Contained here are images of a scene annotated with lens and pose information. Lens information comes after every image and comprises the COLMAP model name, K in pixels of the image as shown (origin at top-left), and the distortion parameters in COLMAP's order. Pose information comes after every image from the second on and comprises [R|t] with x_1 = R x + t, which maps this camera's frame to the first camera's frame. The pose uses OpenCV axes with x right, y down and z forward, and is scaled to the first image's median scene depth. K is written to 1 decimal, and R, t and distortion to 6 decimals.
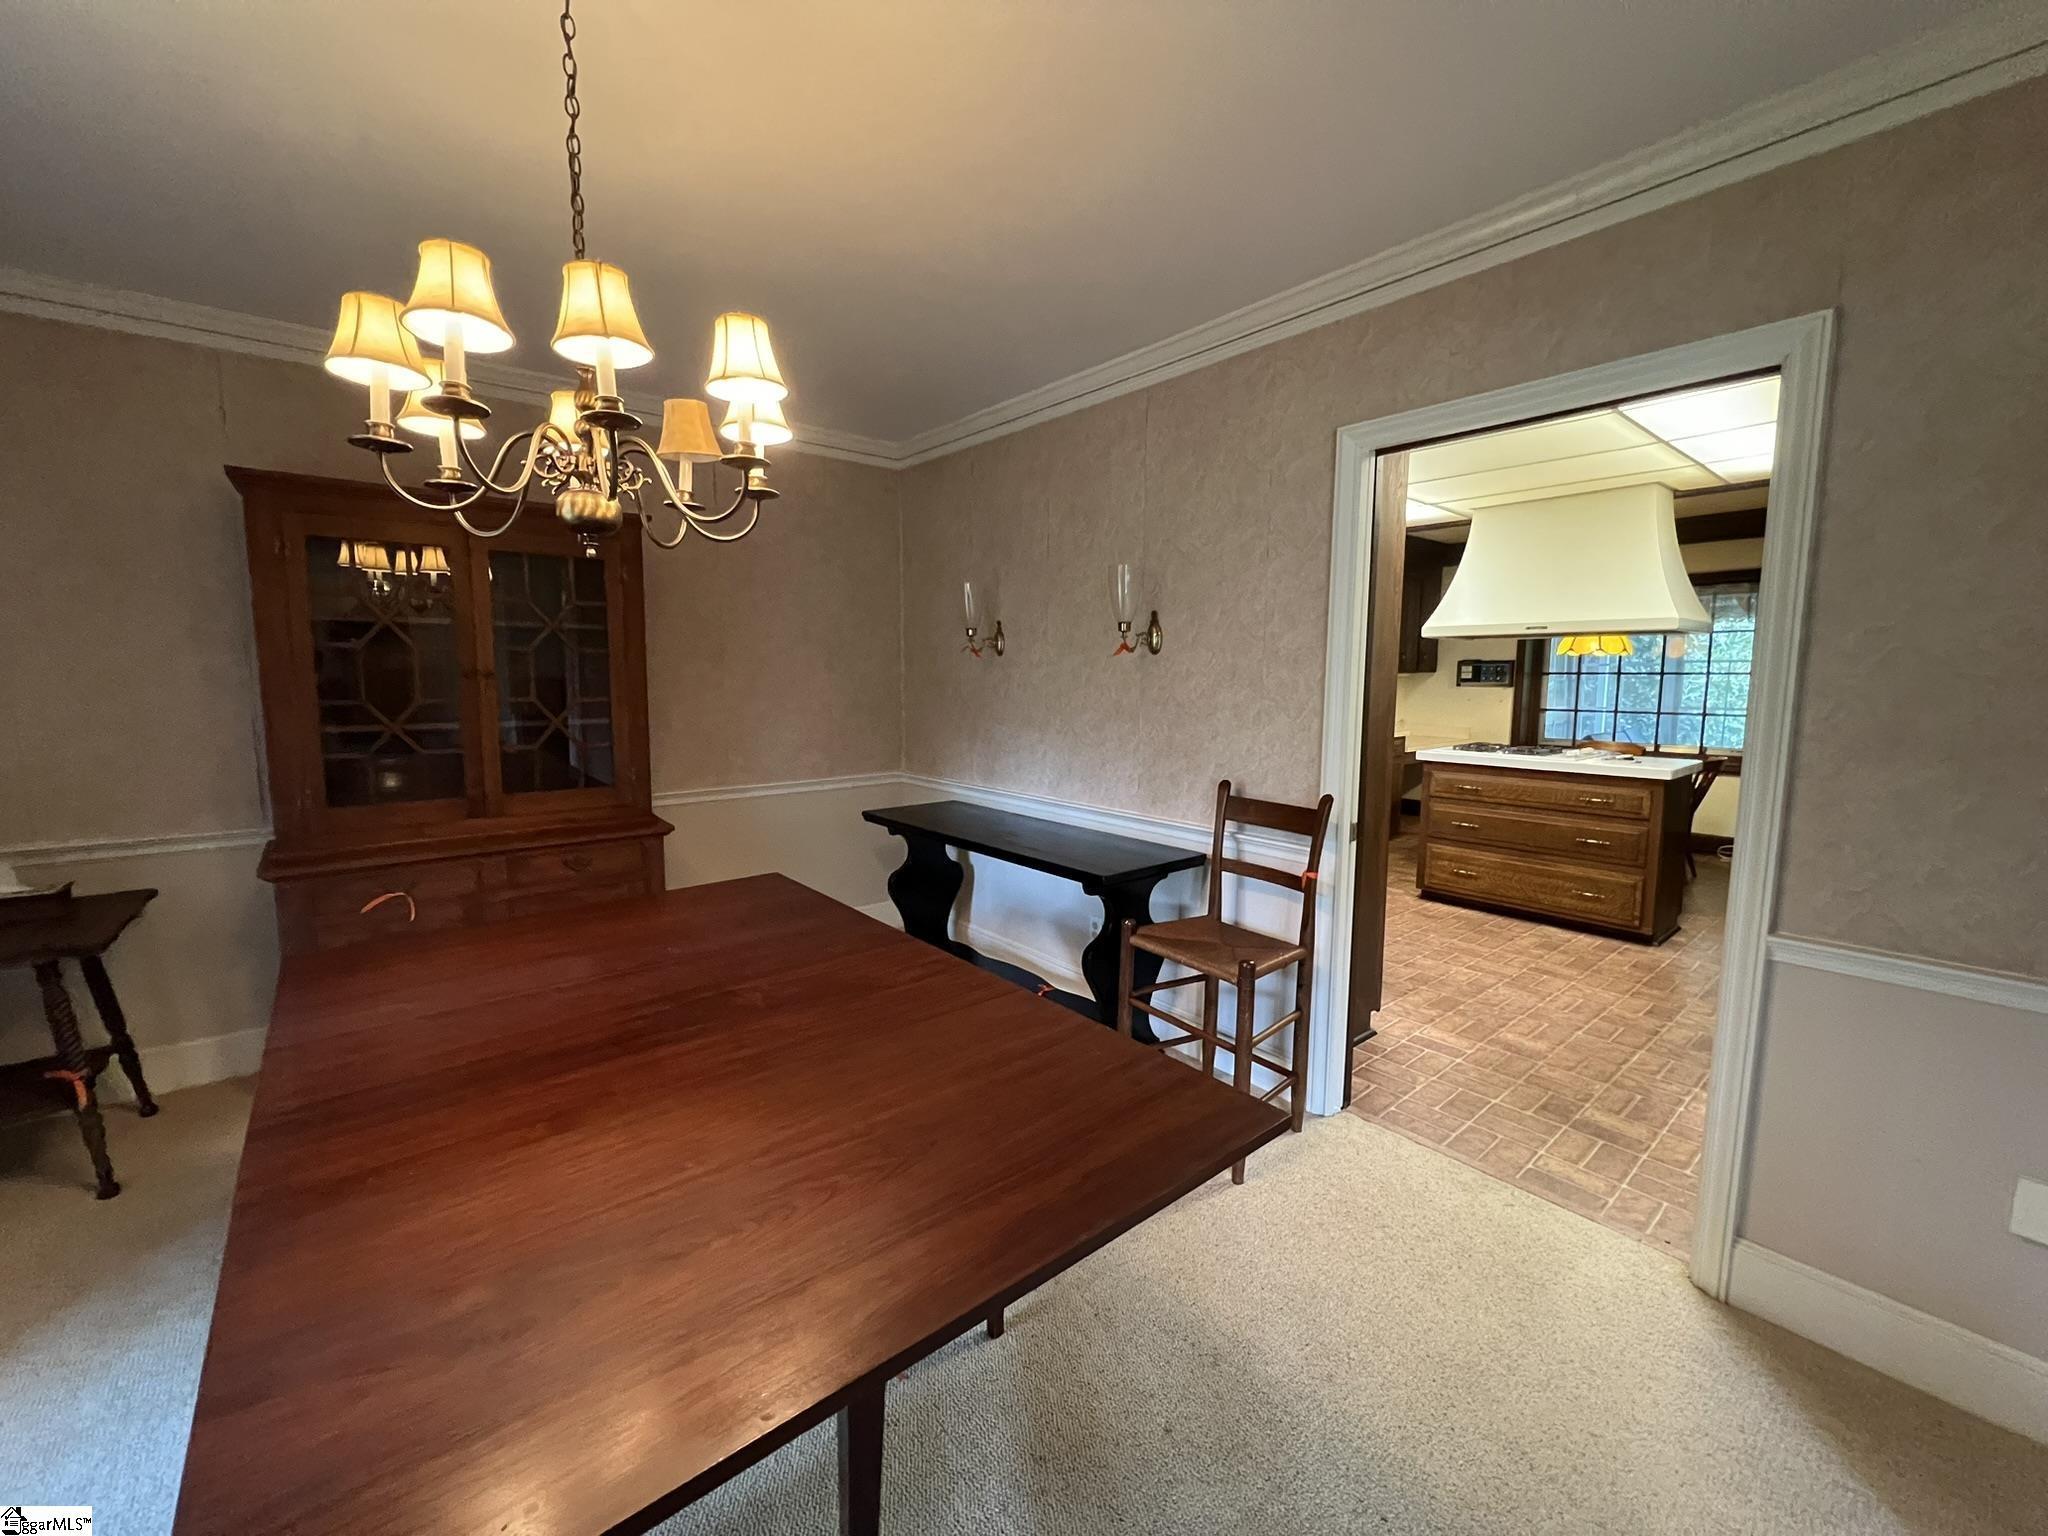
lens RADIAL K [[819.9, 0, 1022.9], [0, 819.9, 763.2], [0, 0, 1]] dist [-0.002287, 0.000082]
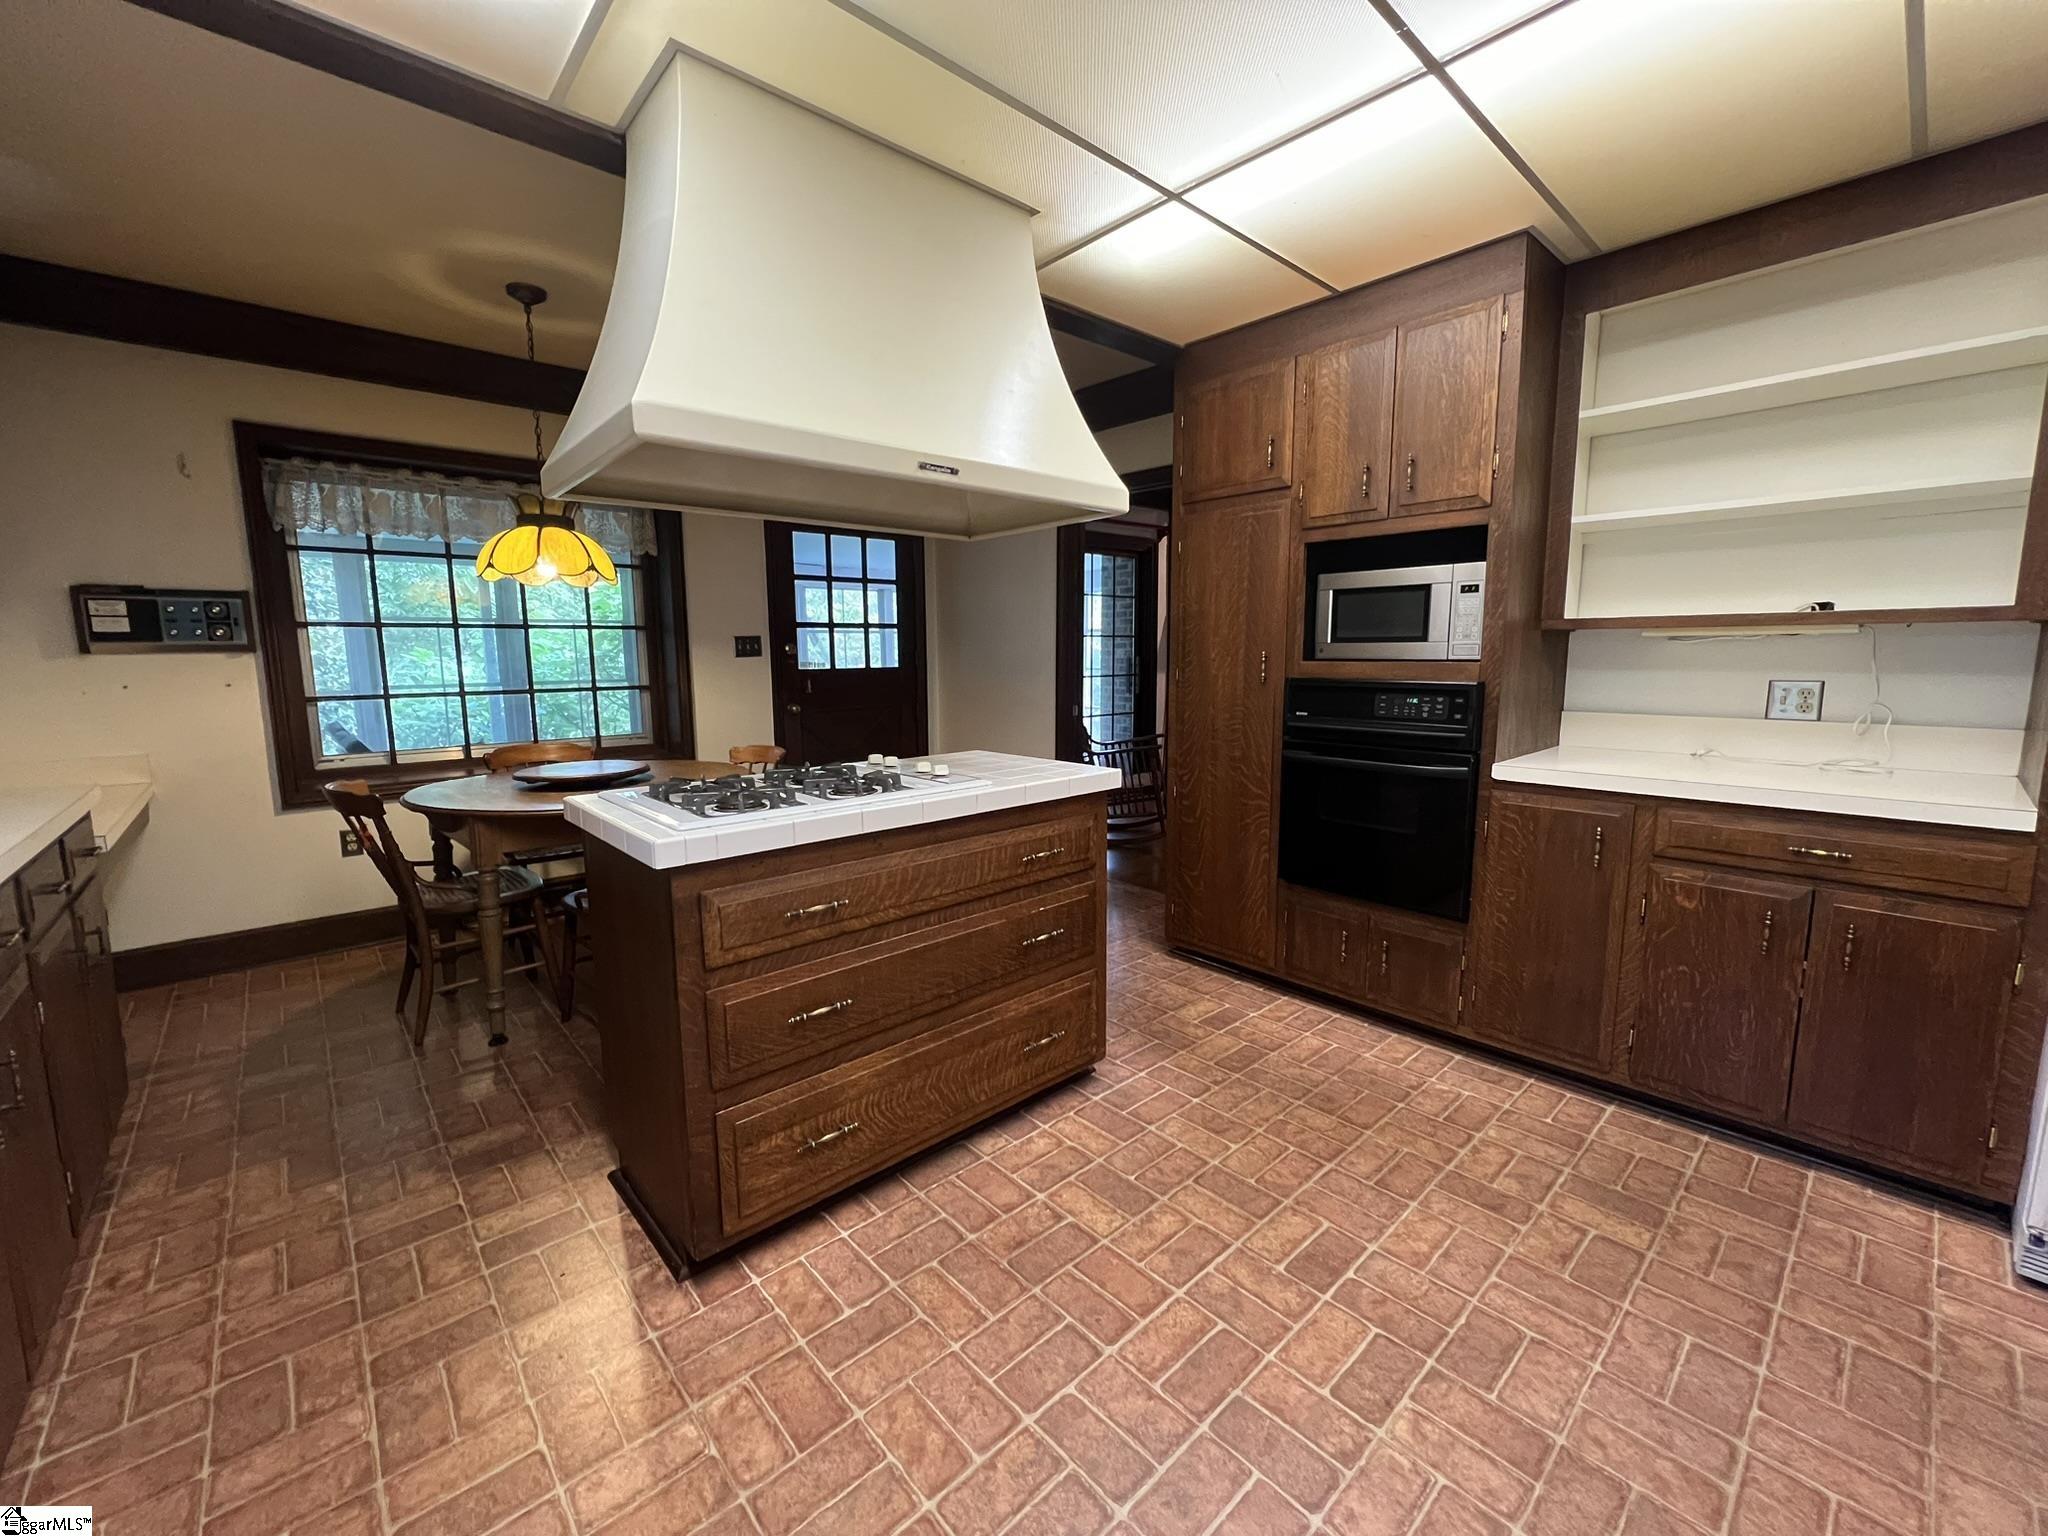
lens RADIAL K [[819.9, 0, 1022.9], [0, 819.9, 763.9], [0, 0, 1]] dist [-0.002287, 0.000082]
pose [[-0.040132, -0.136341, 0.989849, 0.212436], [0.117712, 0.983103, 0.140184, -0.075220], [-0.992237, 0.122143, -0.023404, 0.972344]]
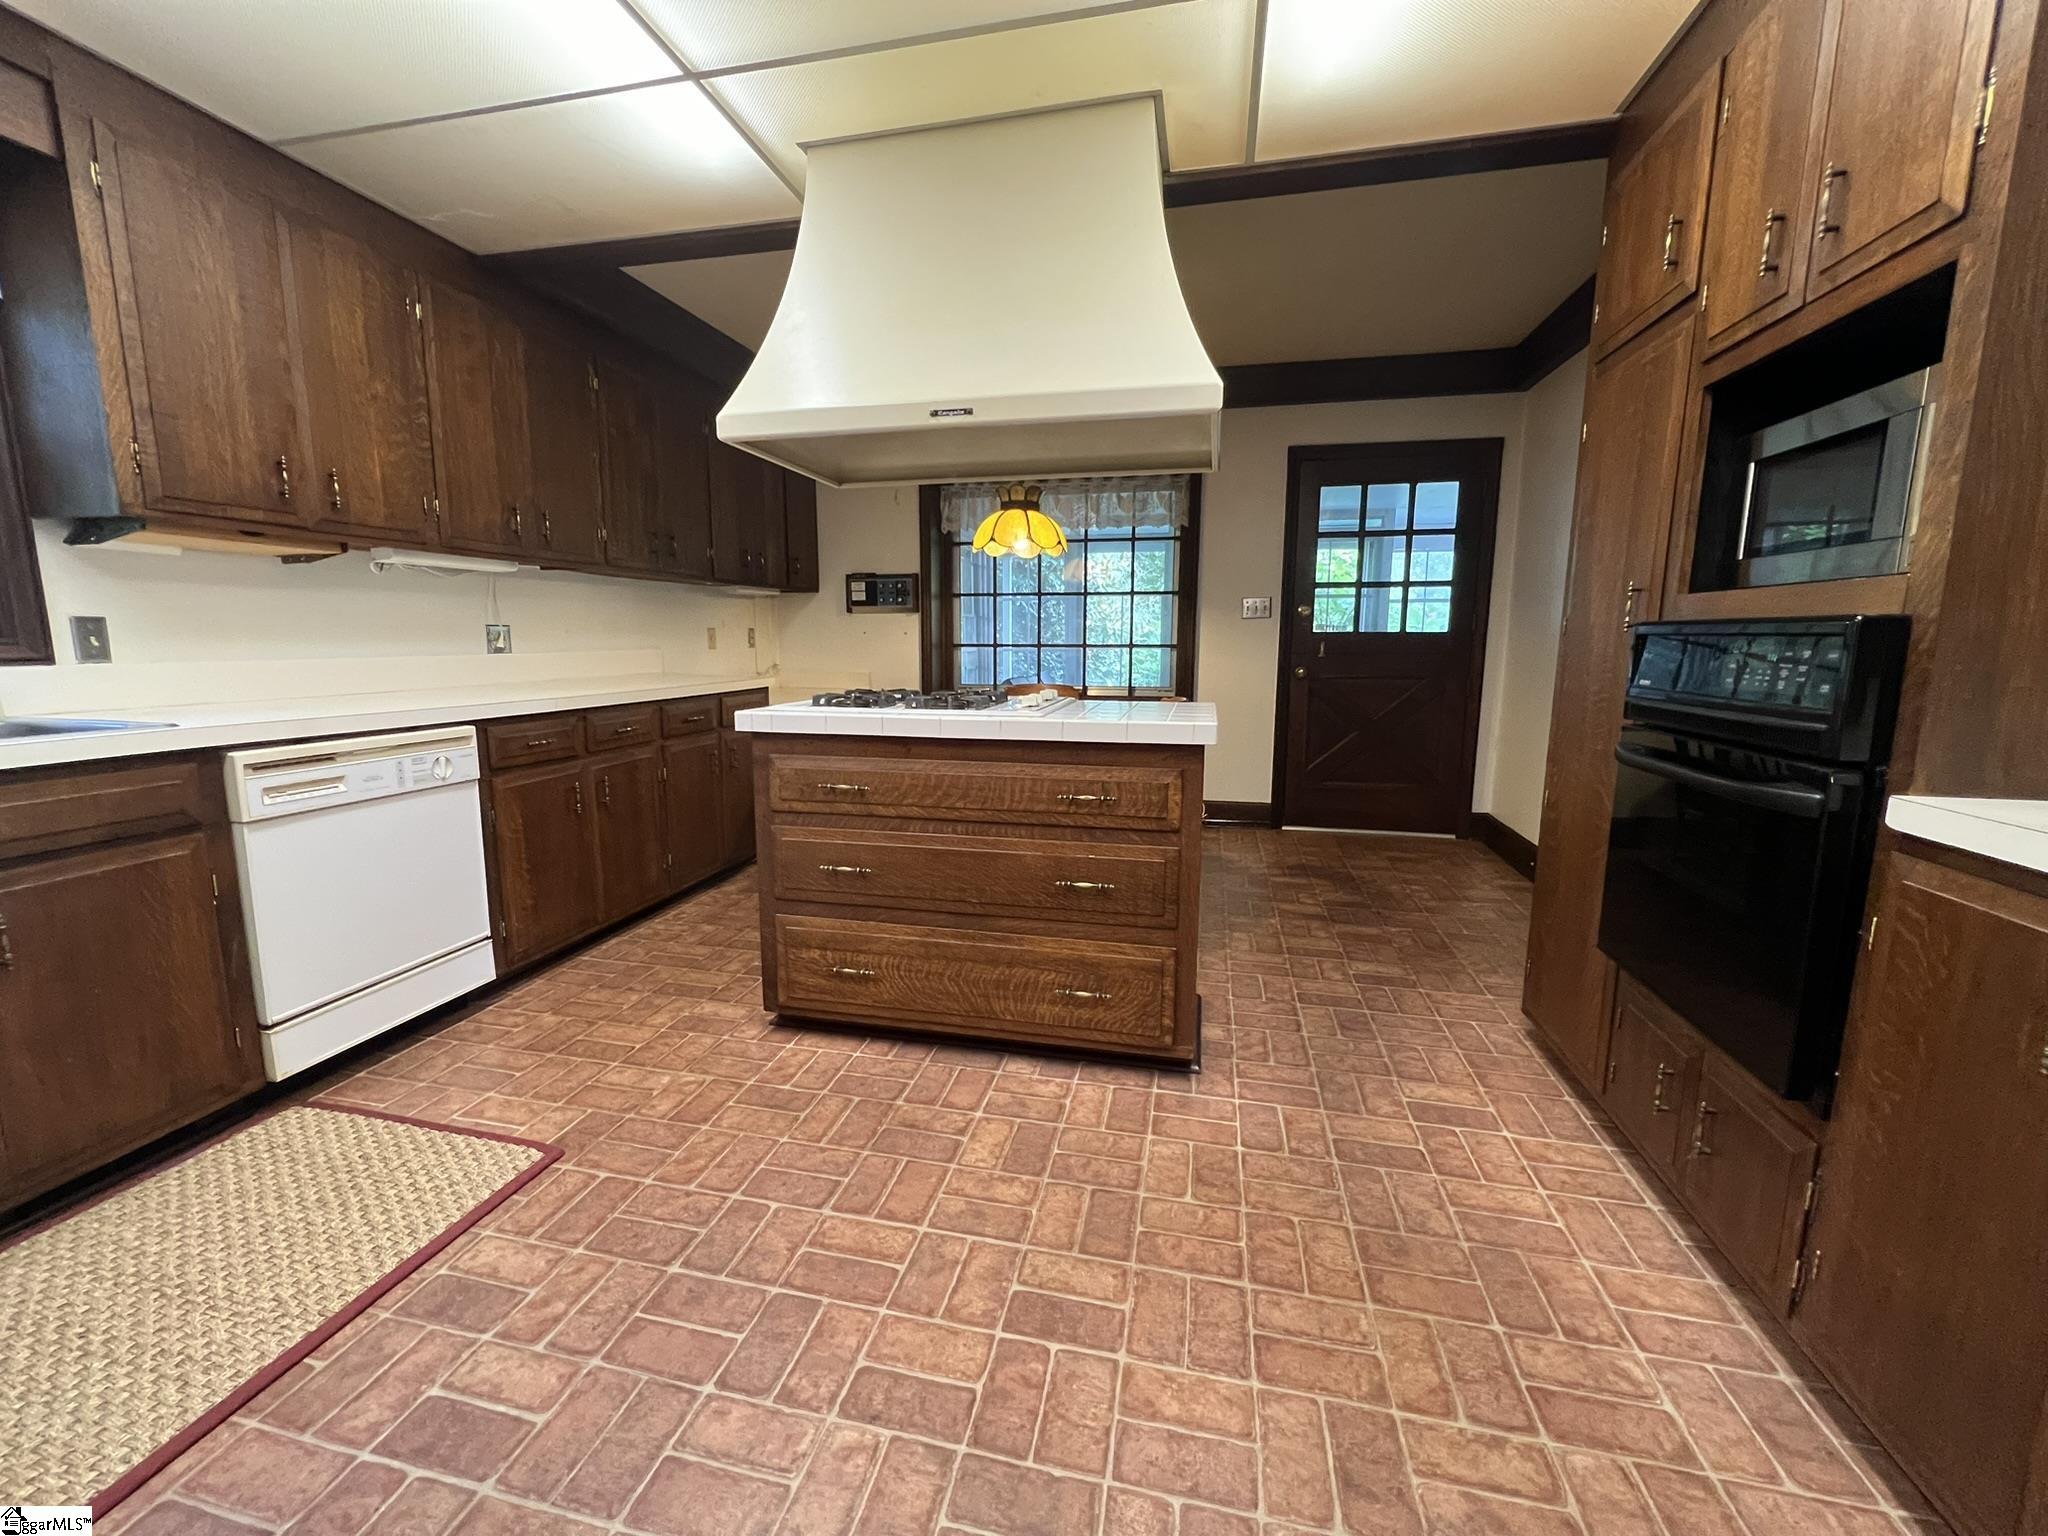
lens RADIAL K [[819.9, 0, 1018.0], [0, 819.9, 763.3], [0, 0, 1]] dist [-0.002287, 0.000082]
pose [[0.793851, -0.090443, 0.601349, 0.372909], [0.063957, 0.995811, 0.065338, -0.007383], [-0.604740, -0.013408, 0.796310, 0.623628]]
